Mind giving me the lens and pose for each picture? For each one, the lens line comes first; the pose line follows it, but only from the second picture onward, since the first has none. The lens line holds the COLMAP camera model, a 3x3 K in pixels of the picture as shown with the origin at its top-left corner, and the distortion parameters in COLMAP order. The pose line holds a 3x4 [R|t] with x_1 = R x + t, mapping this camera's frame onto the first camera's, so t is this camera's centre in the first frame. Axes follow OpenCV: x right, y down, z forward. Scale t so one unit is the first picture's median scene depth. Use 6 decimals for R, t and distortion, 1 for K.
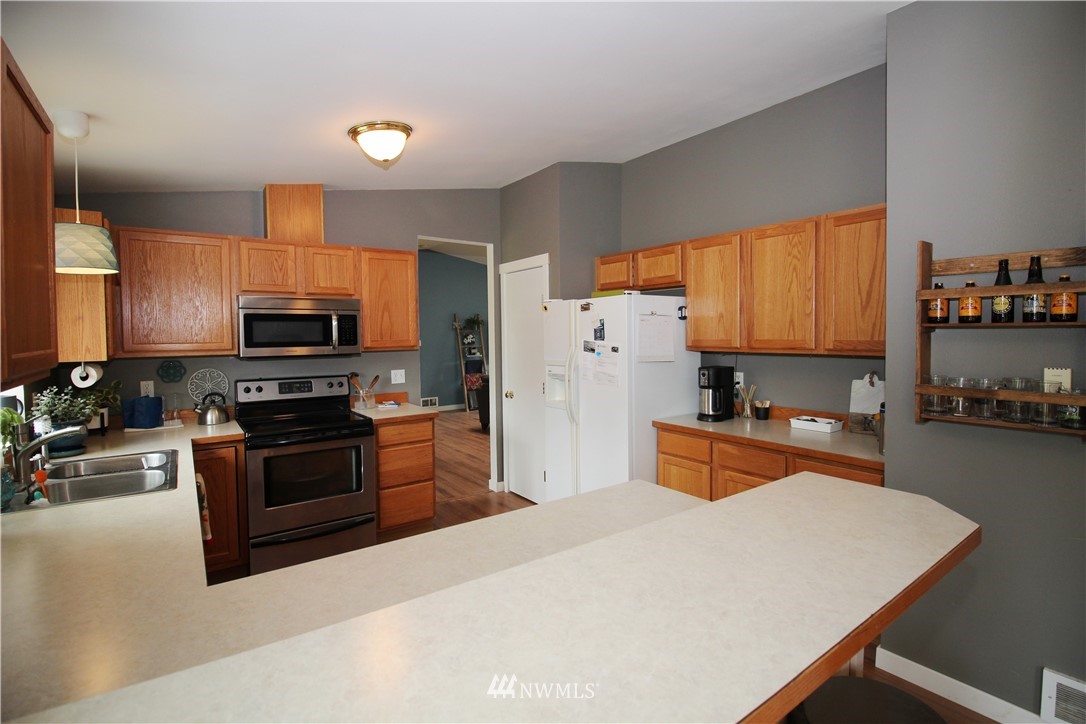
lens RADIAL K [[503.3, 0, 545.8], [0, 503.3, 347.7], [0, 0, 1]] dist [-0.000896, -0.000853]
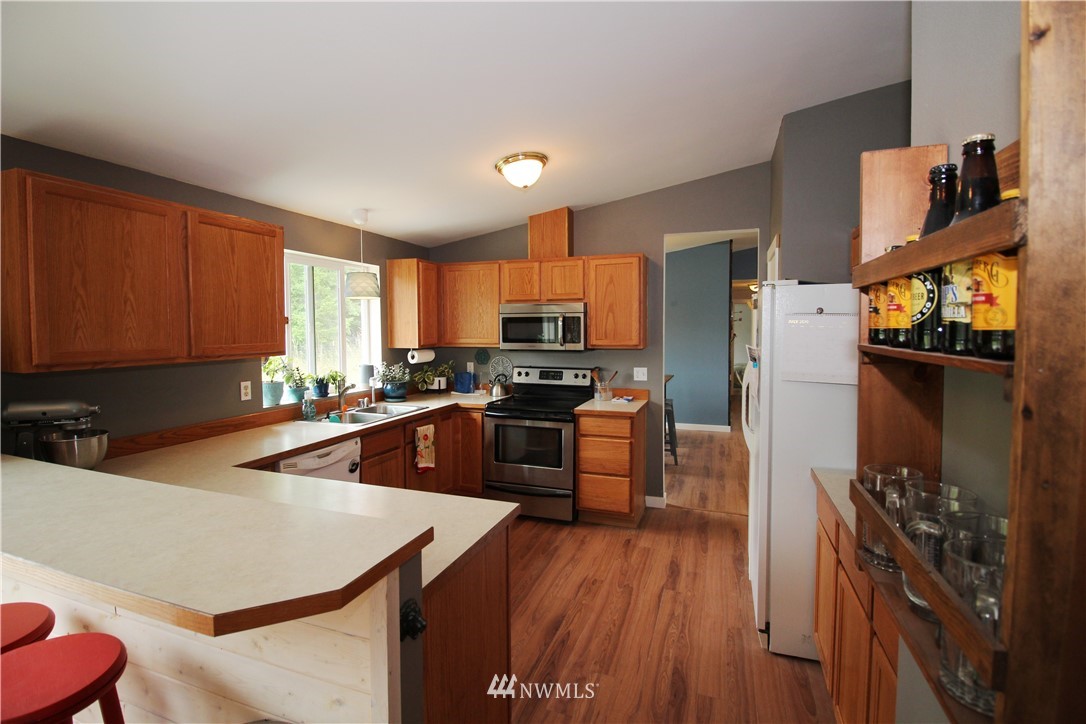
lens RADIAL K [[503.3, 0, 545.8], [0, 503.3, 347.7], [0, 0, 1]] dist [-0.000896, -0.000853]
pose [[0.569252, 0.039511, -0.821213, 0.536808], [-0.028740, 0.999190, 0.028151, -0.025115], [0.821661, 0.007577, 0.569926, 0.294279]]
